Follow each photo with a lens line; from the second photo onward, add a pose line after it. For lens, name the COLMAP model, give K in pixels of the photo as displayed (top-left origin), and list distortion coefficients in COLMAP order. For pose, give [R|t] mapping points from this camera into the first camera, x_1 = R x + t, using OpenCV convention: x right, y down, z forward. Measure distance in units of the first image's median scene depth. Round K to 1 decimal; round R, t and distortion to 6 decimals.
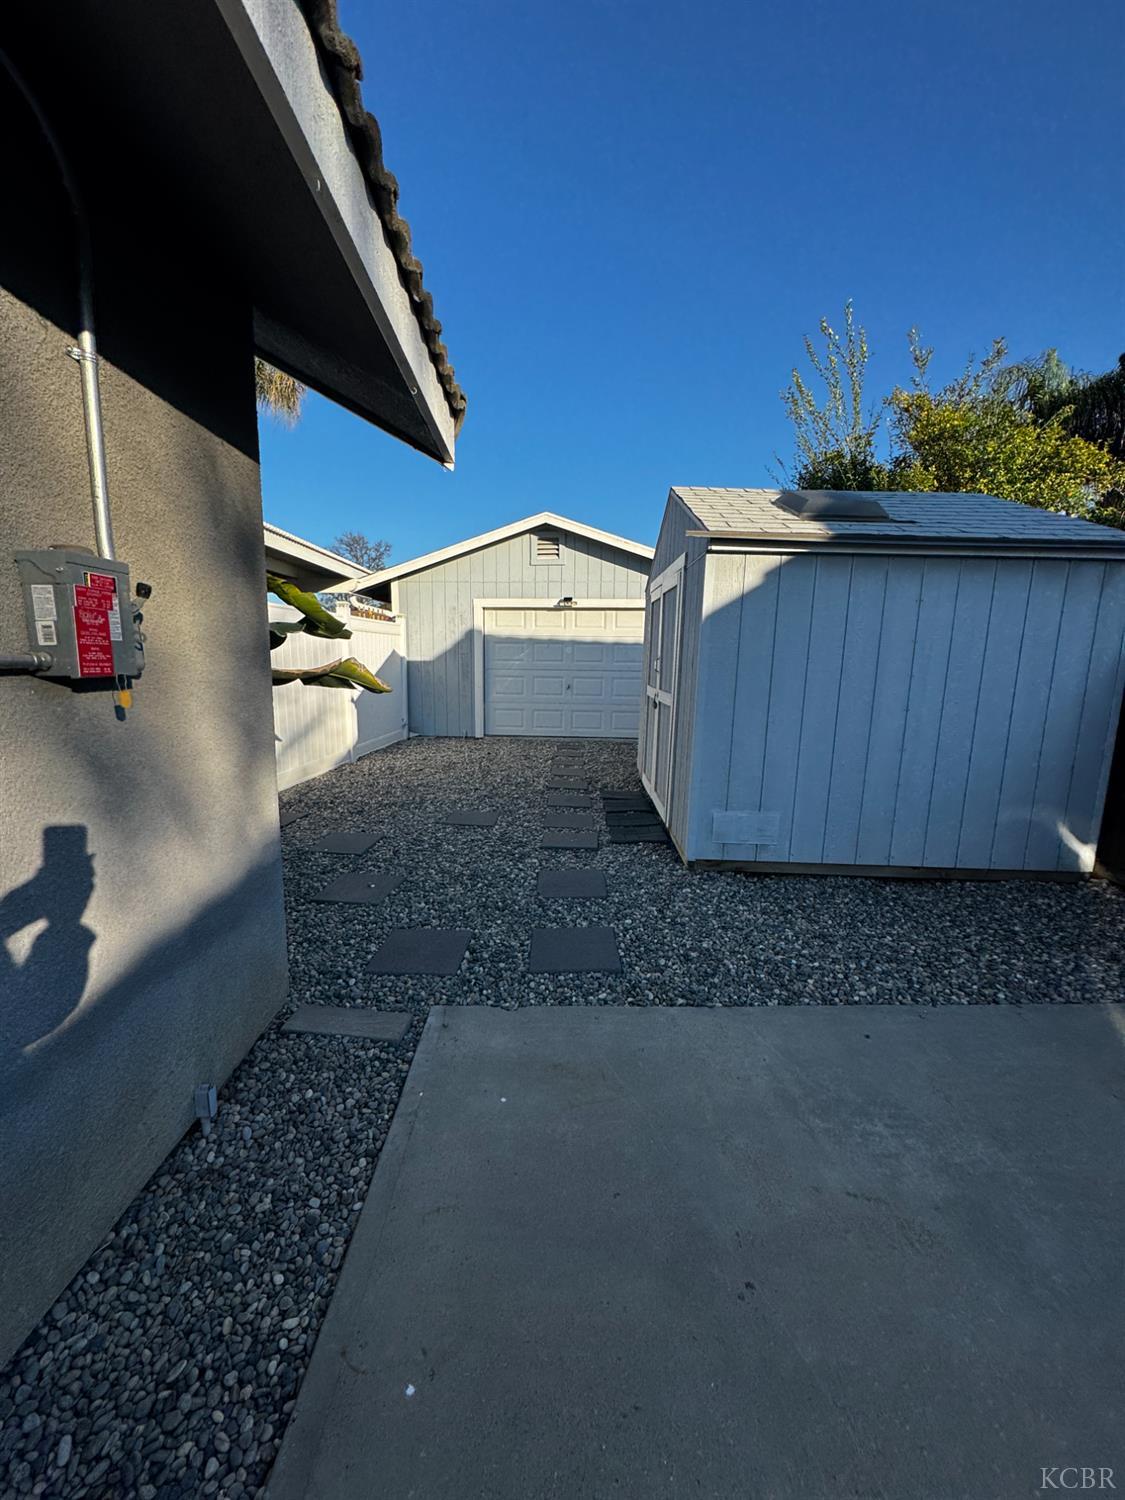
lens RADIAL K [[591.8, 0, 562.5], [0, 591.8, 750.0], [0, 0, 1]] dist [-0.000893, -0.000056]
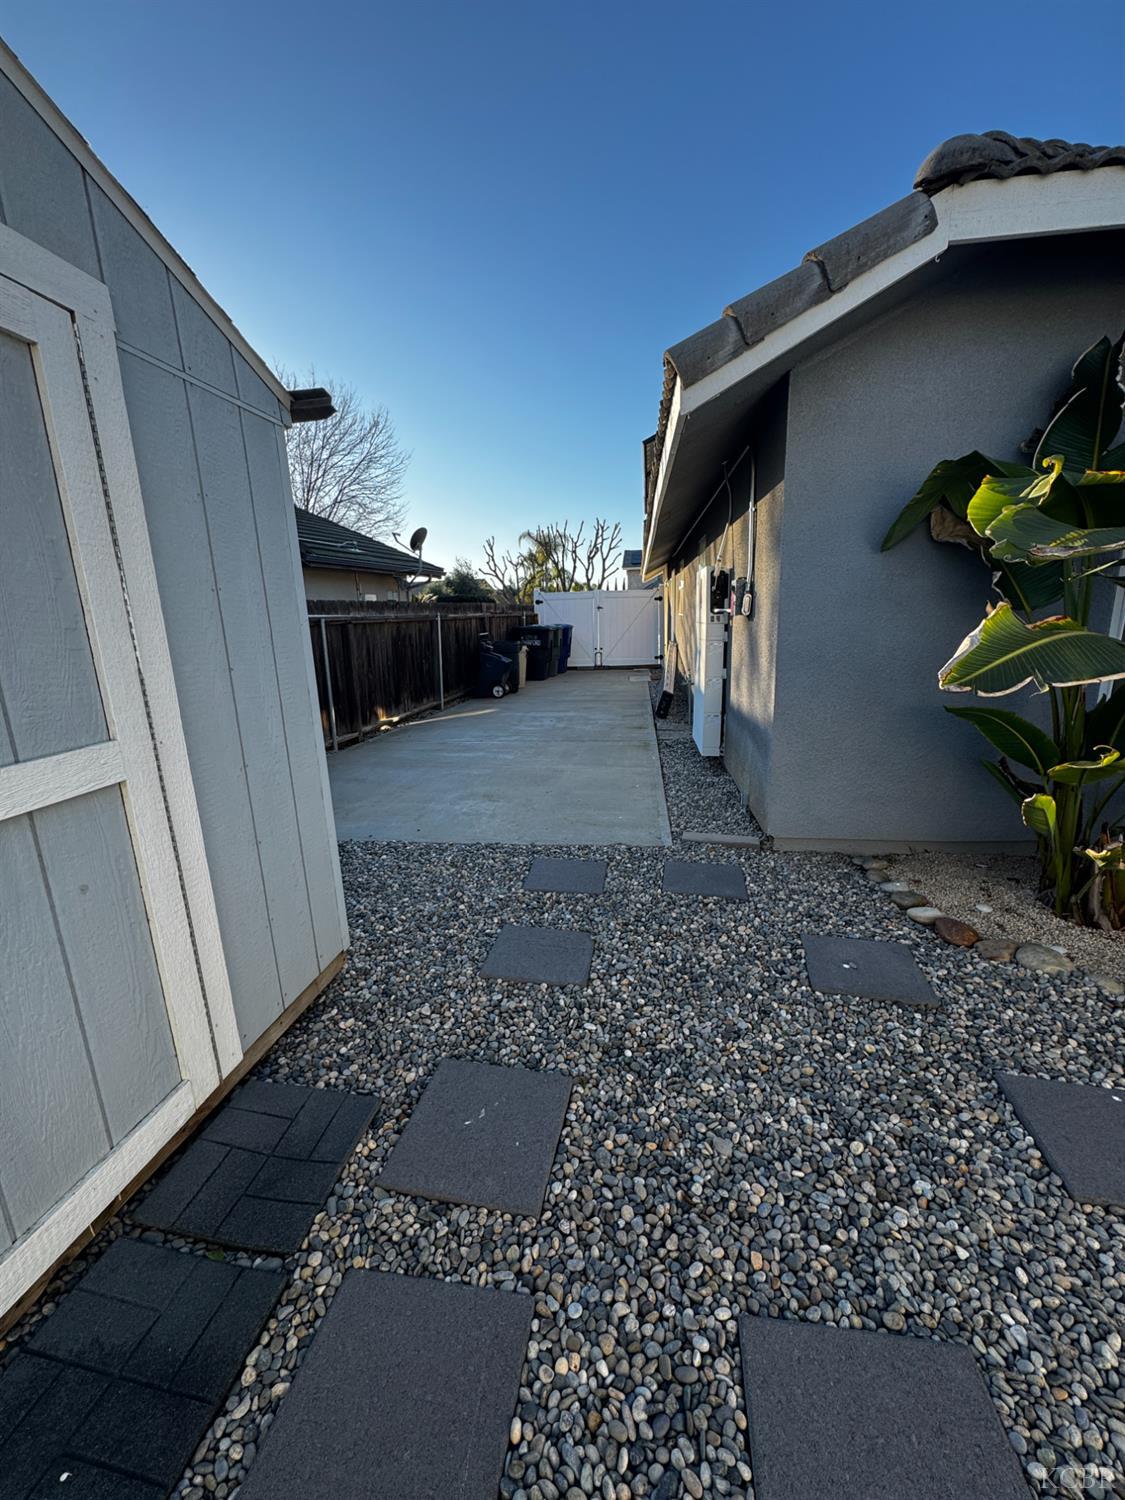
lens RADIAL K [[598.3, 0, 562.5], [0, 598.3, 750.0], [0, 0, 1]] dist [-0.002907, 0.000116]
pose [[-0.989206, -0.019159, 0.145272, -0.068852], [0.036140, 0.928886, 0.368599, -0.157415], [-0.142003, 0.369871, -0.918167, 1.015637]]
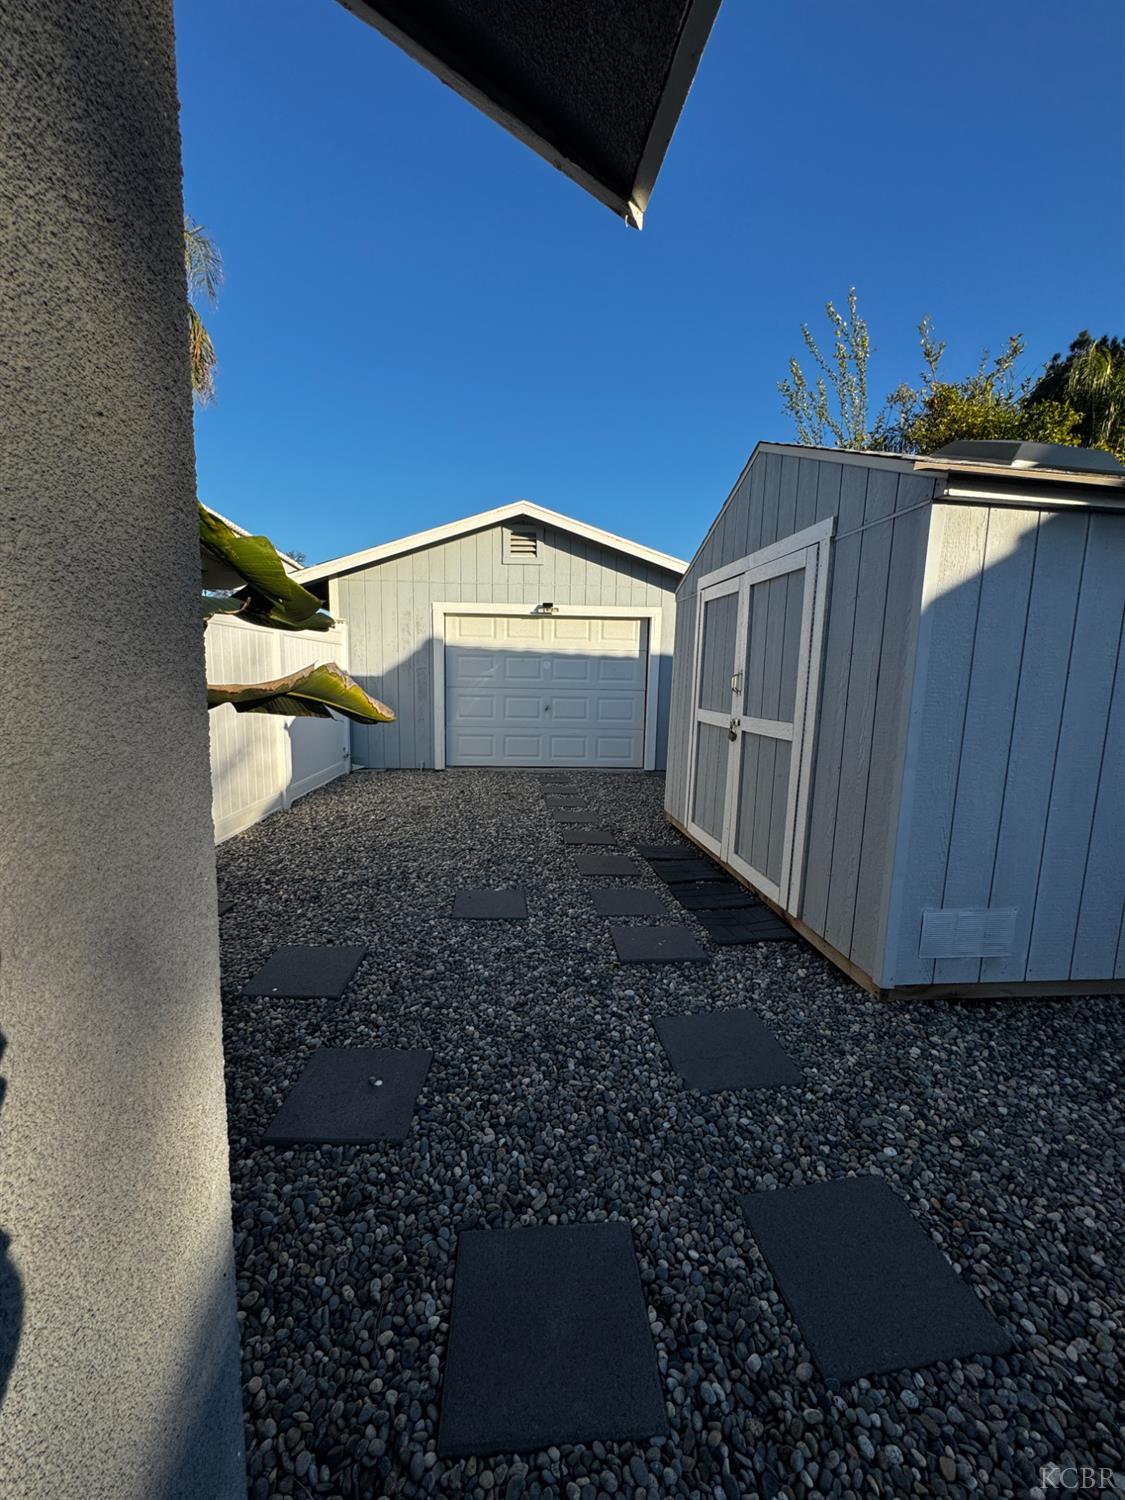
lens RADIAL K [[598.3, 0, 562.5], [0, 598.3, 750.0], [0, 0, 1]] dist [-0.002907, 0.000116]
pose [[0.991679, -0.008574, 0.128450, -0.144486], [0.012710, 0.999426, -0.031417, -0.036678], [-0.128107, 0.032788, 0.991218, 0.277948]]
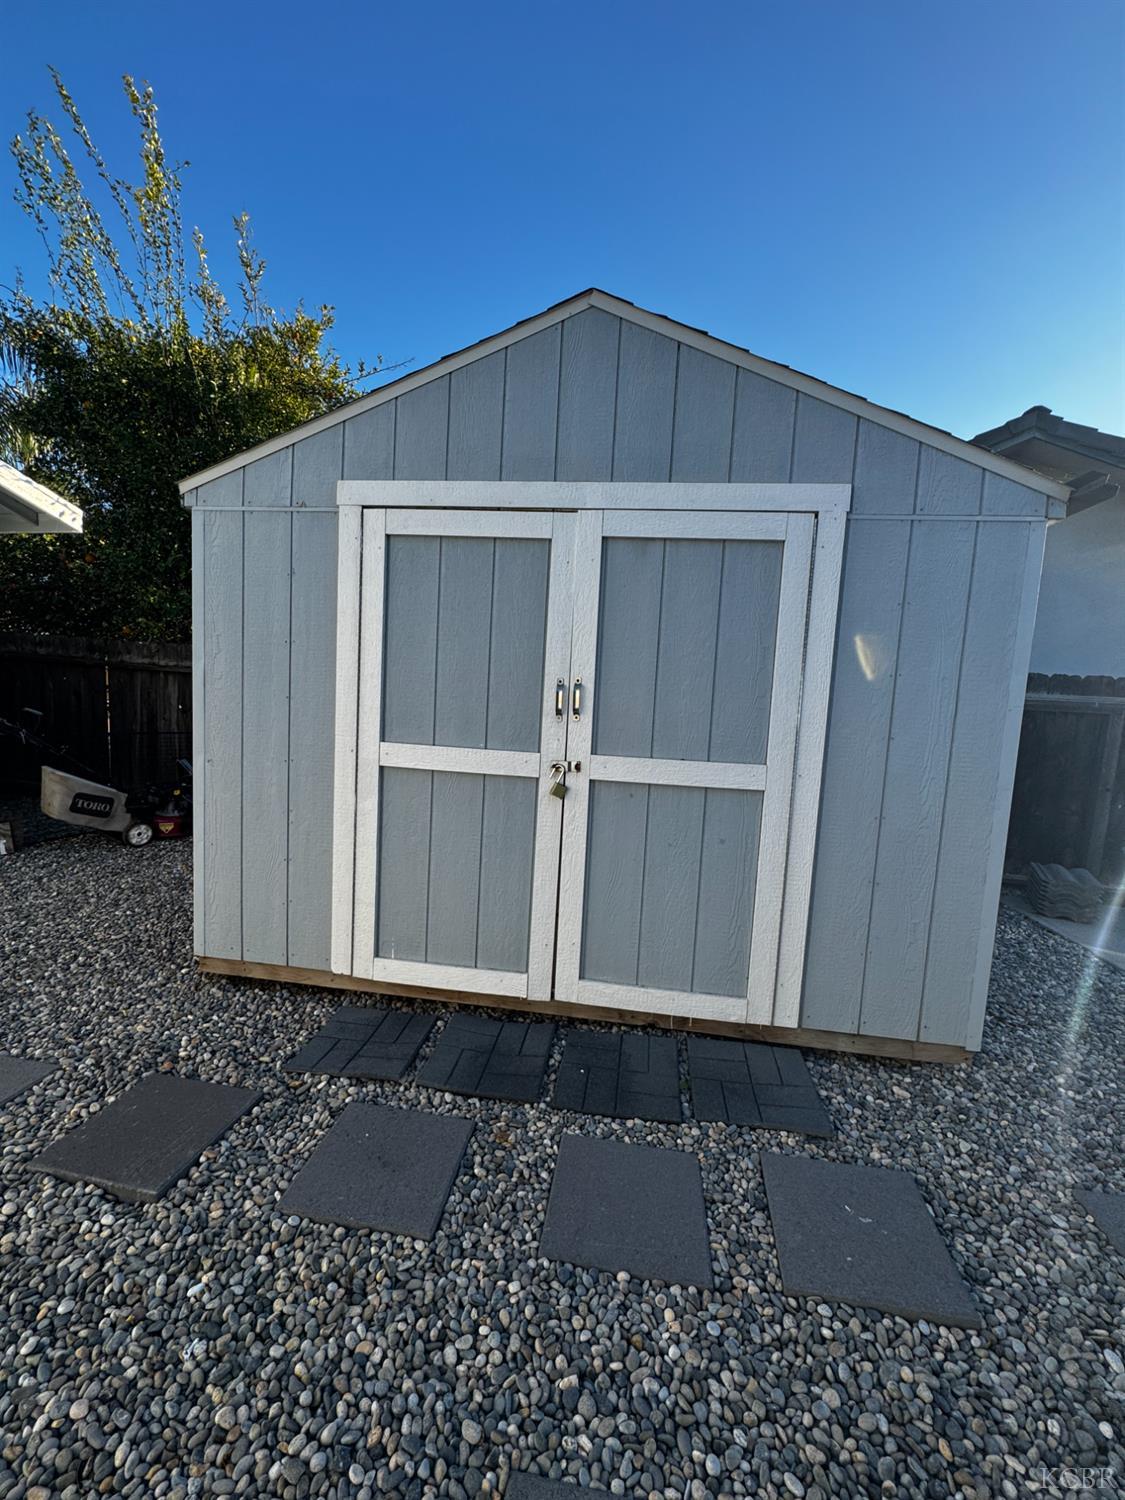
lens RADIAL K [[598.3, 0, 562.5], [0, 598.3, 750.0], [0, 0, 1]] dist [-0.002907, 0.000116]
pose [[0.119543, -0.117342, 0.985870, -0.259488], [0.110358, 0.988408, 0.104262, -0.143738], [-0.986677, 0.096335, 0.131107, 0.895664]]
